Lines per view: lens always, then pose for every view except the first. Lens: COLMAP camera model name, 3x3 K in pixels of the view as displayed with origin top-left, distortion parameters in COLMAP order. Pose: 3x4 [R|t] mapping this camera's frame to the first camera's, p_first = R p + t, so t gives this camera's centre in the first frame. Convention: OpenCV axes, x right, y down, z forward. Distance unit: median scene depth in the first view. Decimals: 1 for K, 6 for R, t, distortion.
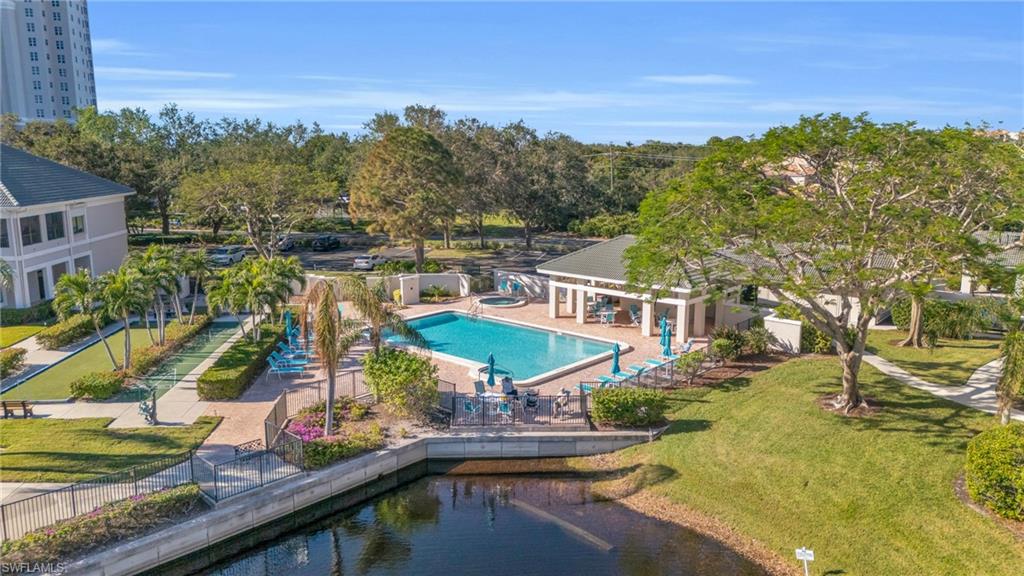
lens RADIAL K [[776.1, 0, 512.0], [0, 776.1, 288.0], [0, 0, 1]] dist [0.063288, -0.006635]
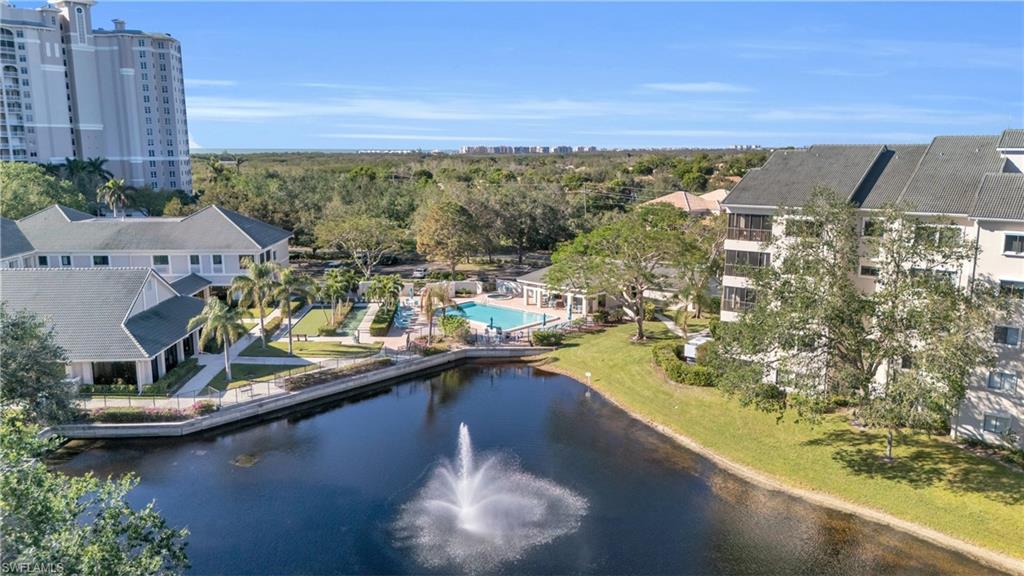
lens RADIAL K [[776.1, 0, 512.0], [0, 776.1, 288.0], [0, 0, 1]] dist [0.063288, -0.006635]
pose [[0.999899, 0.002425, -0.013986, 0.059078], [-0.002418, 0.999997, 0.000528, -0.005857], [0.013987, -0.000494, 0.999902, -1.186901]]
